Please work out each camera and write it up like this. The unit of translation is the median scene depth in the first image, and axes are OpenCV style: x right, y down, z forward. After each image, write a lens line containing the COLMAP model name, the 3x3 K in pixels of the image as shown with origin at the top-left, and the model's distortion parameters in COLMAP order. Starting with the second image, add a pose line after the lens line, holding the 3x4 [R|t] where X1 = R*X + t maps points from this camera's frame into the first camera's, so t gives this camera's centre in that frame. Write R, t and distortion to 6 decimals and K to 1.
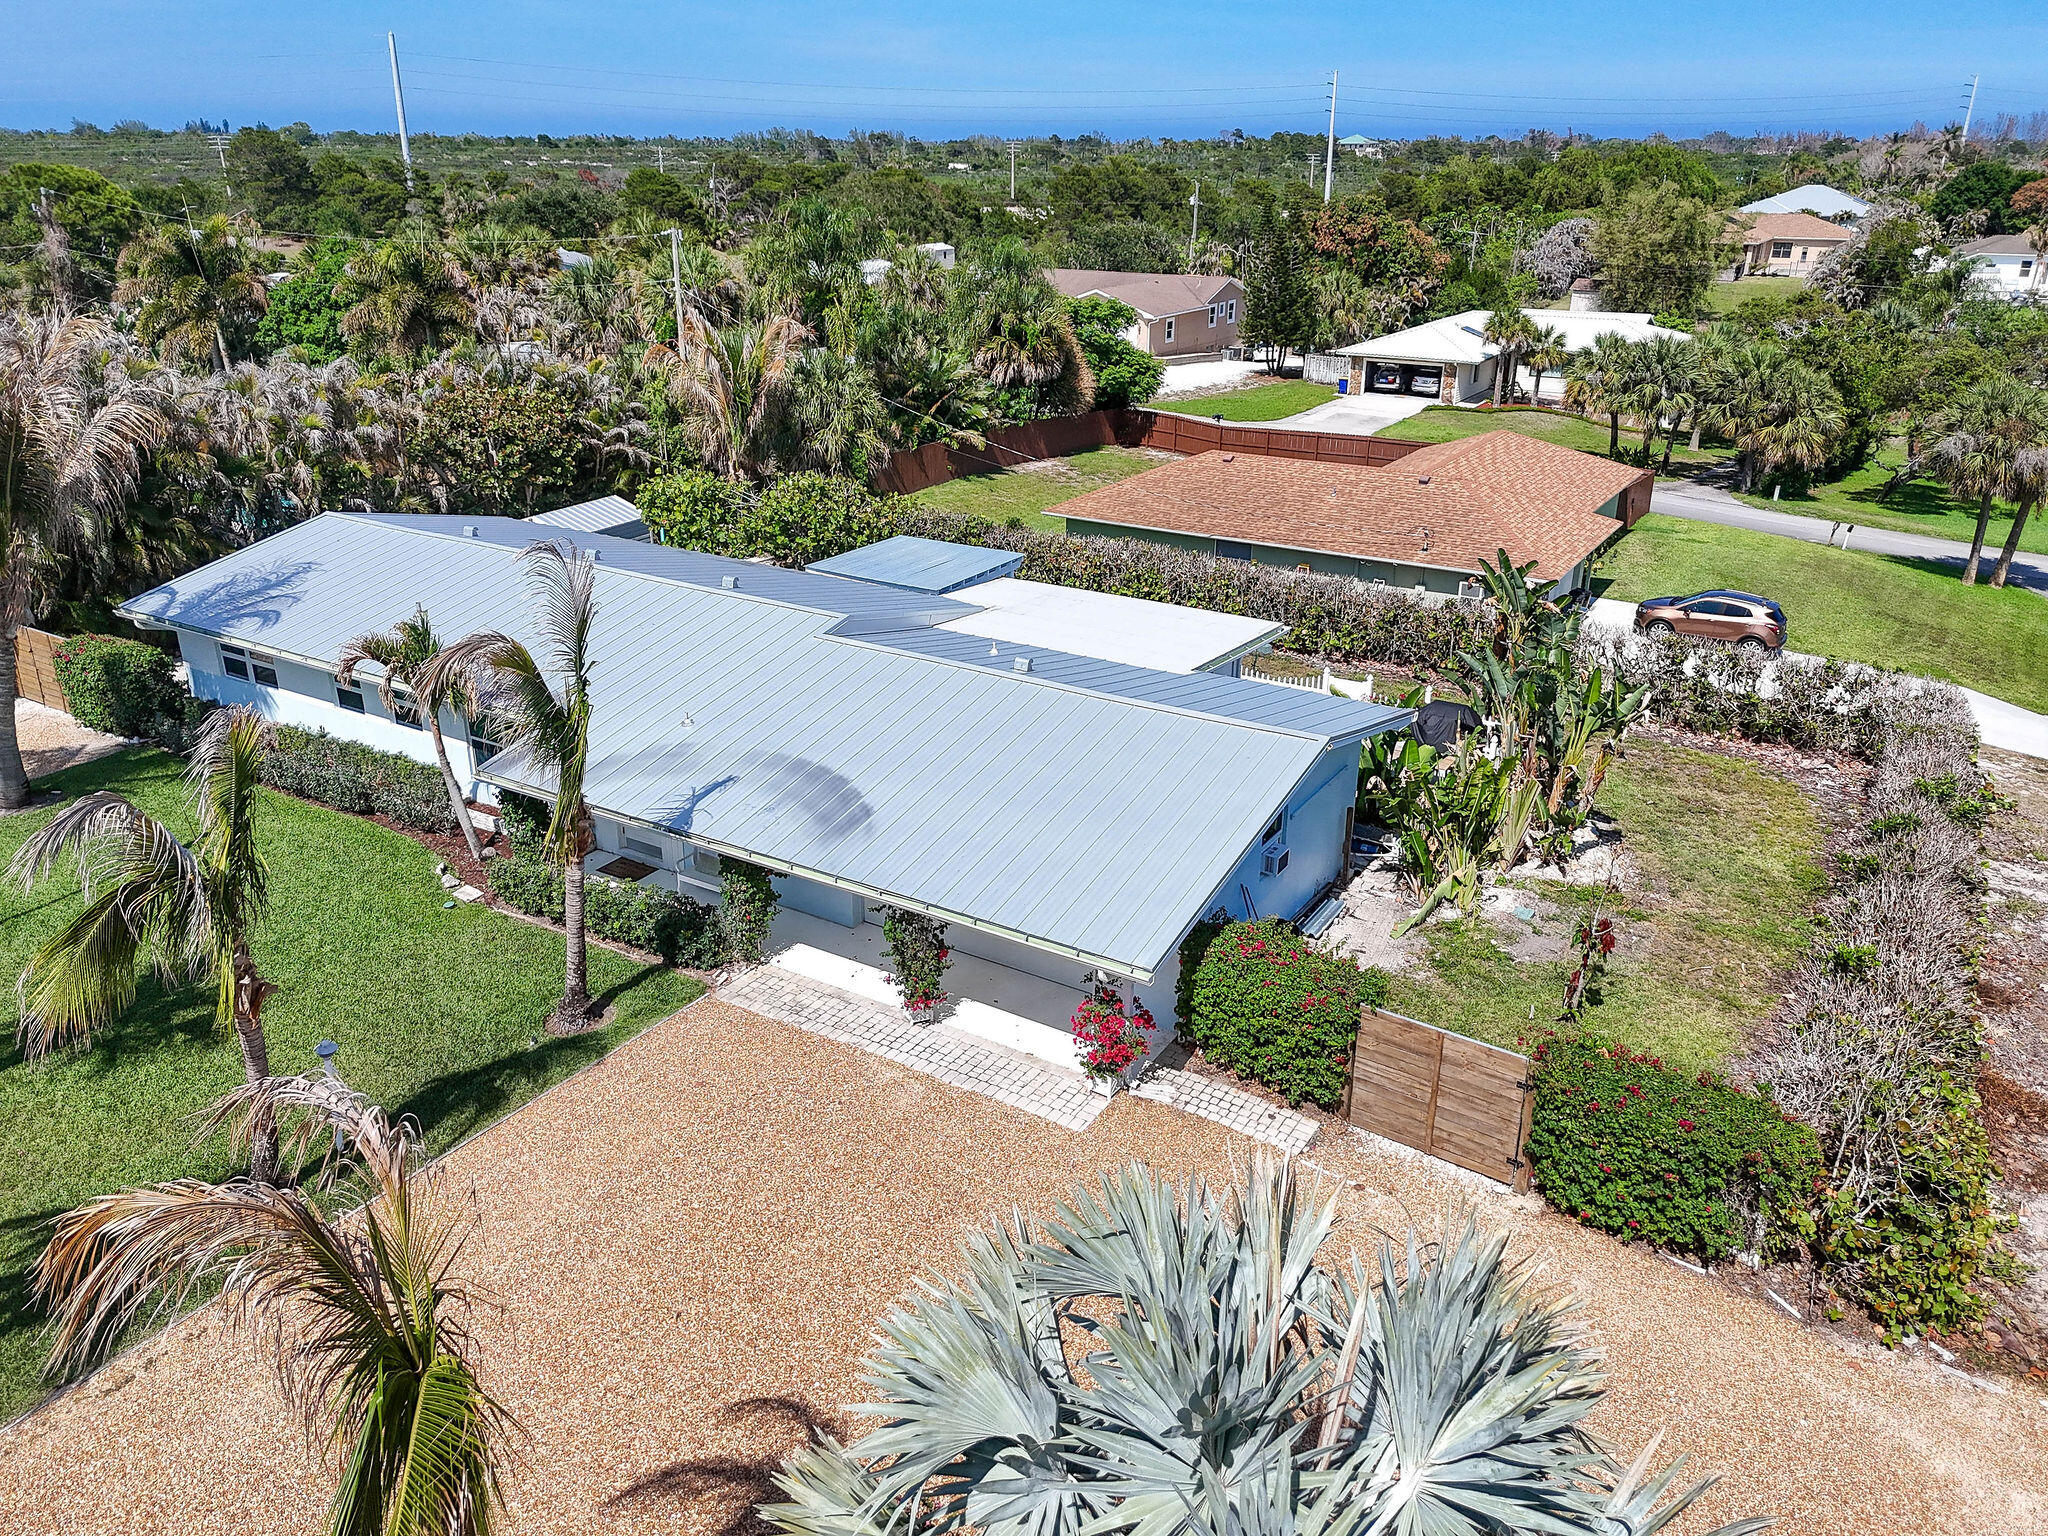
lens RADIAL K [[1509.0, 0, 1032.5], [0, 1509.0, 753.7], [0, 0, 1]] dist [0.075956, -0.063830]
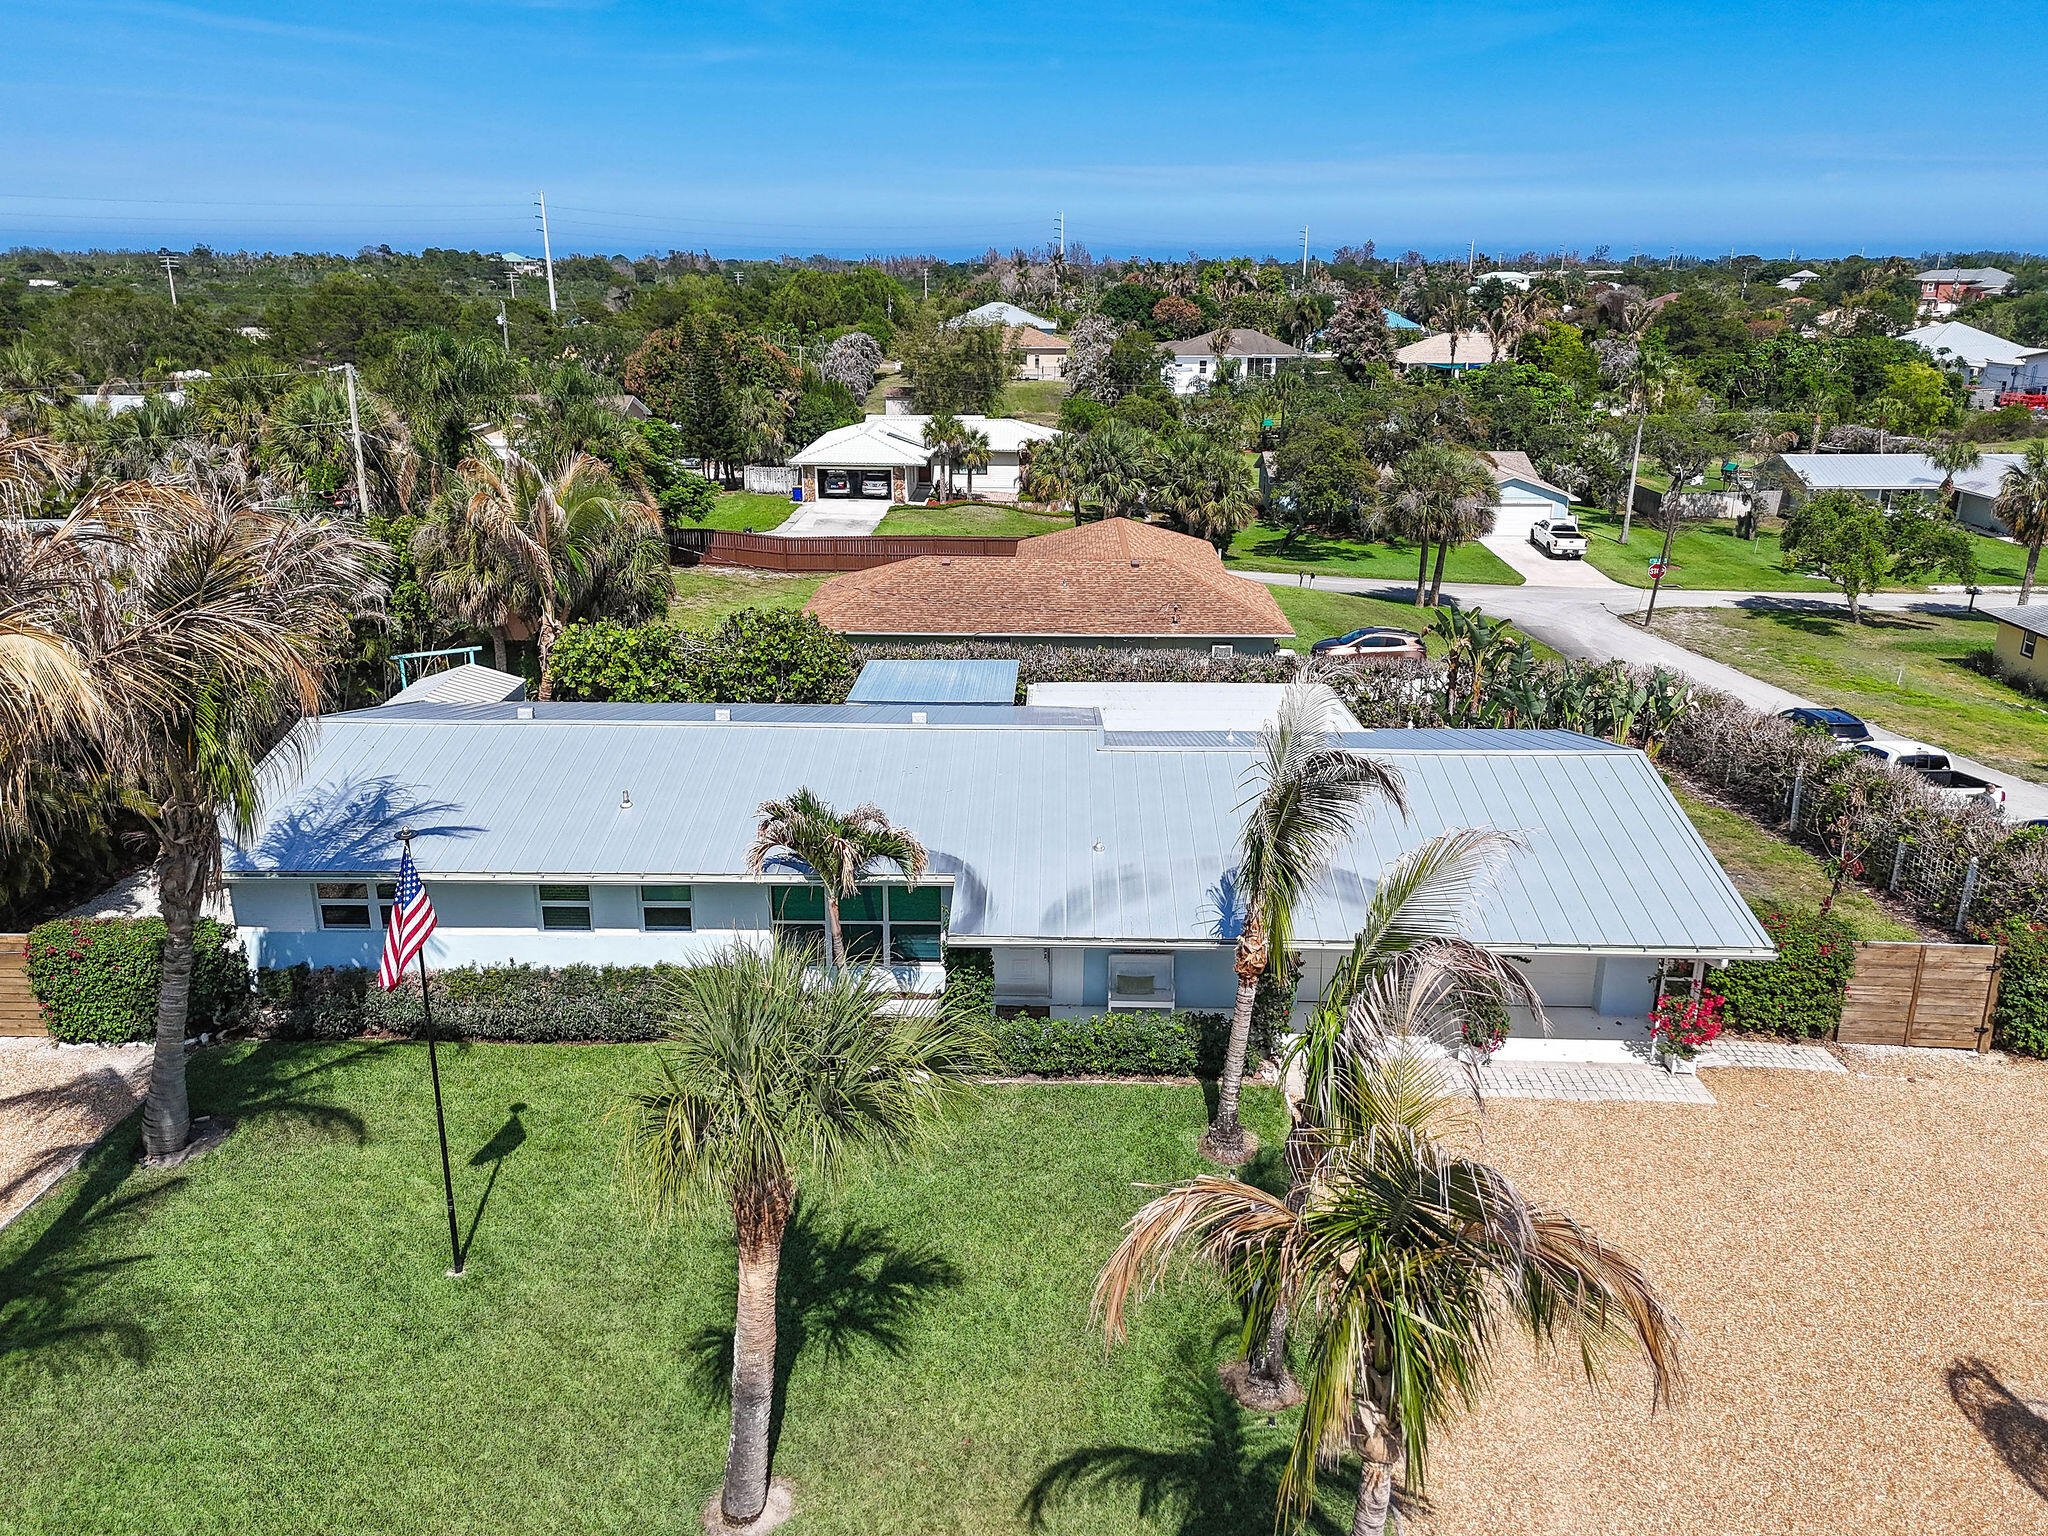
lens RADIAL K [[1509.0, 0, 1024.1], [0, 1509.0, 762.0], [0, 0, 1]] dist [0.075956, -0.063830]
pose [[0.862751, -0.160834, 0.479367, -0.490747], [0.190603, 0.981572, -0.013710, -0.048185], [-0.468328, 0.103197, 0.877507, 0.098032]]
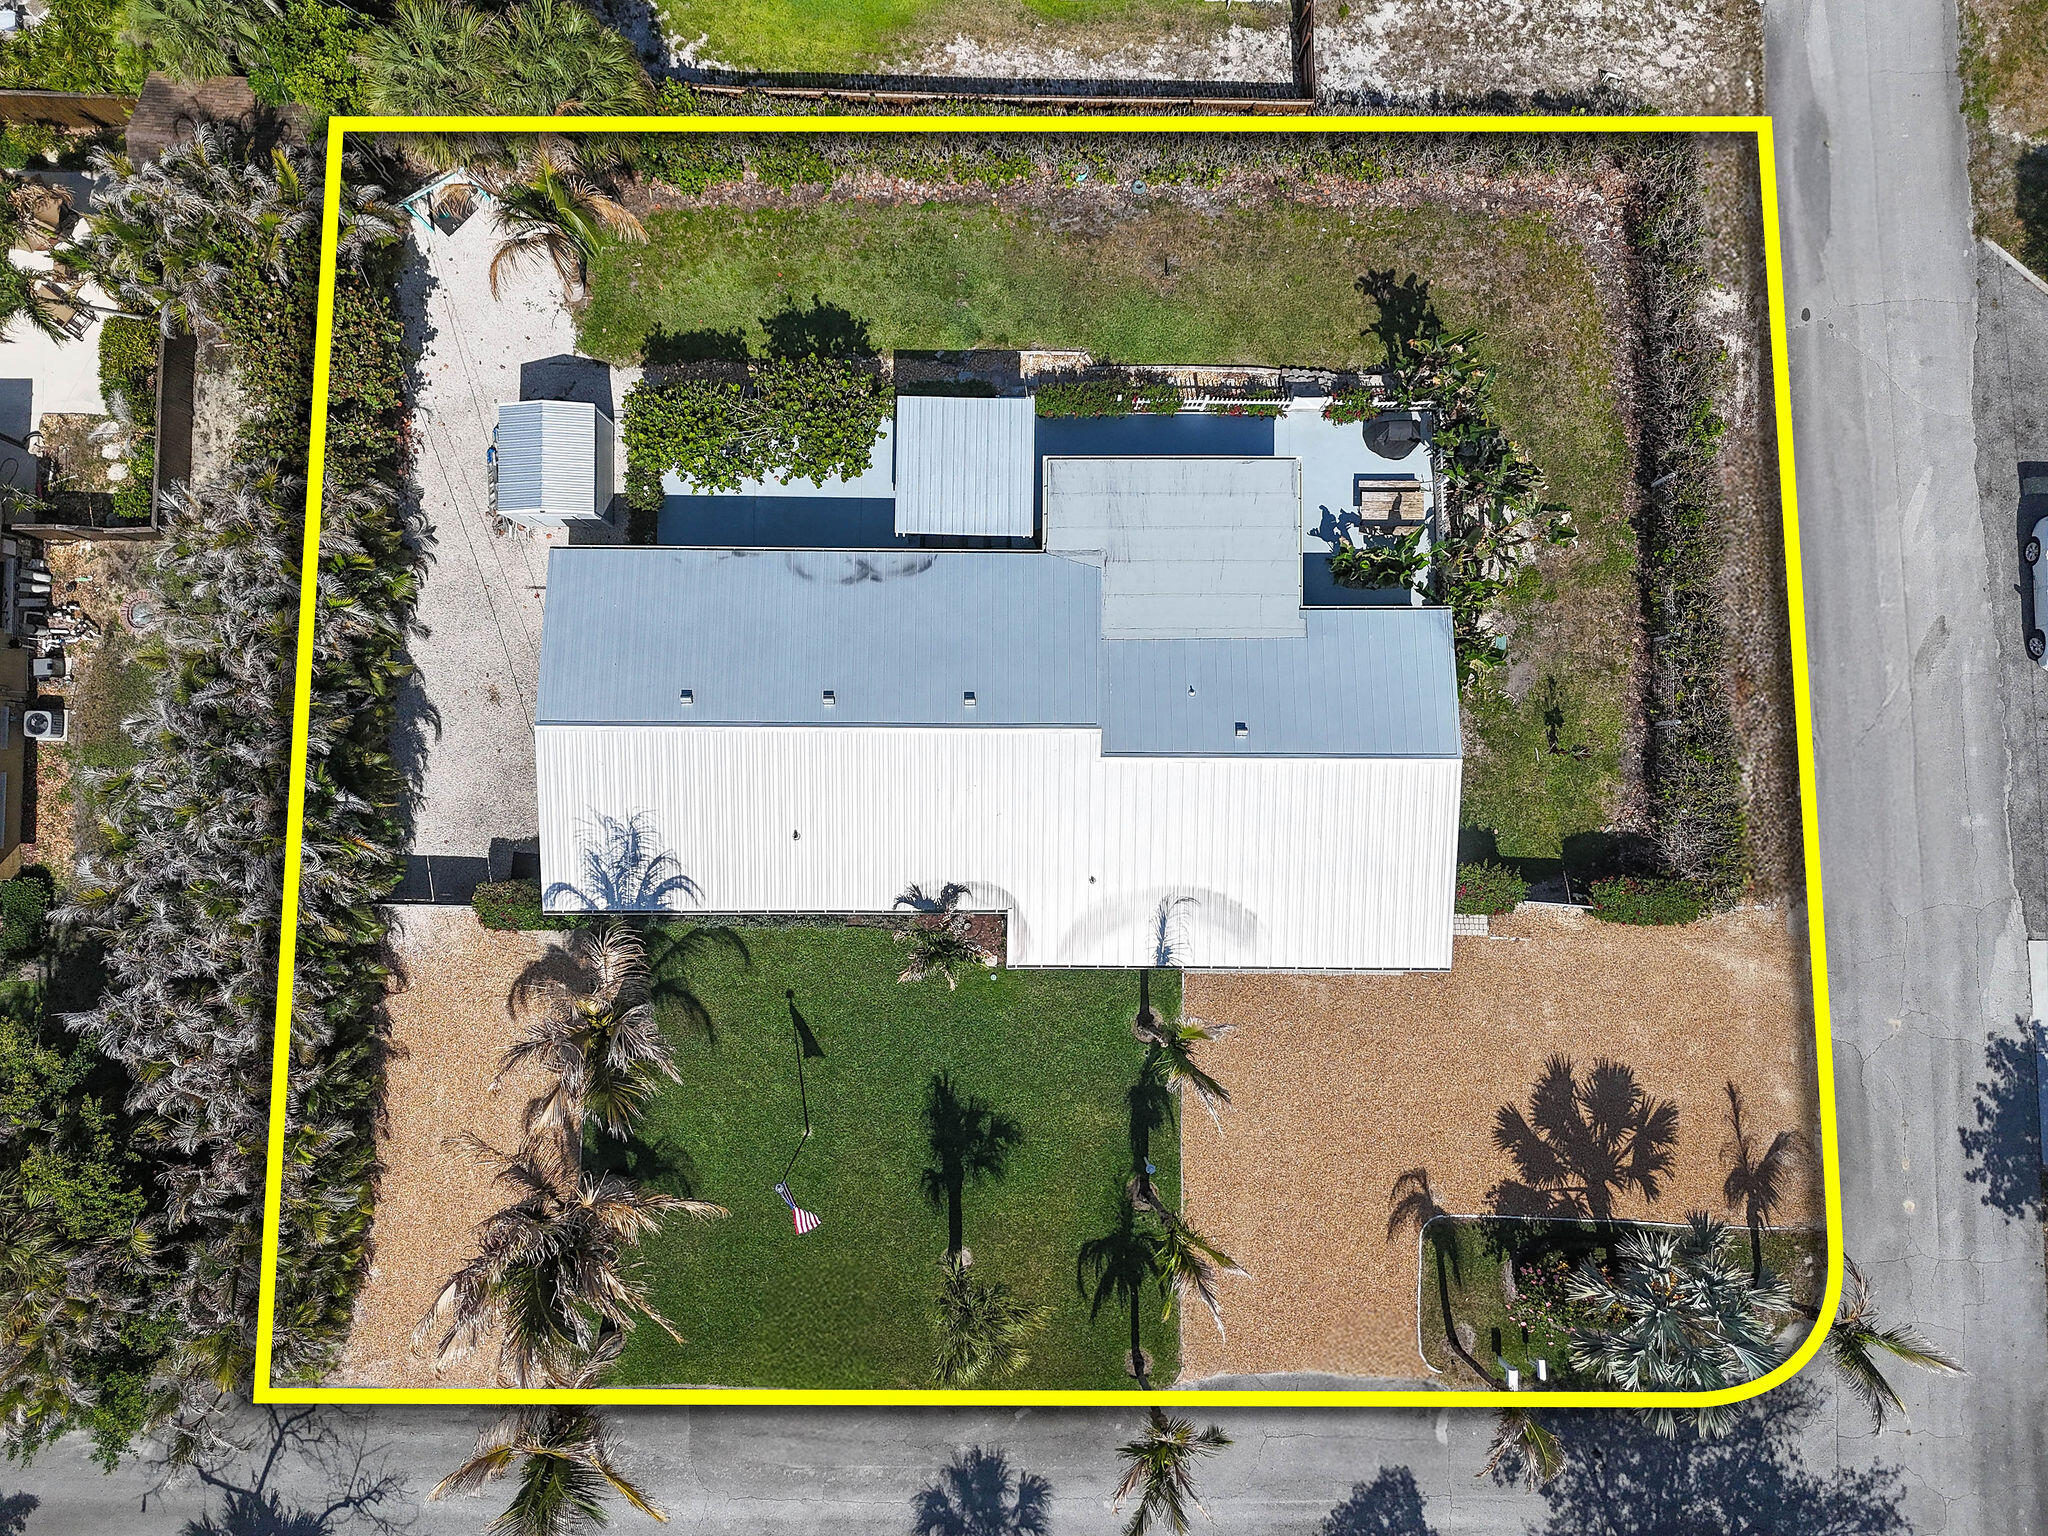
lens RADIAL K [[1509.0, 0, 1033.2], [0, 1509.0, 752.8], [0, 0, 1]] dist [0.075956, -0.063830]
pose [[0.852897, -0.521353, 0.027530, -0.171155], [0.186527, 0.353548, 0.916630, -1.063184], [-0.487622, -0.776656, 0.398787, 0.319830]]
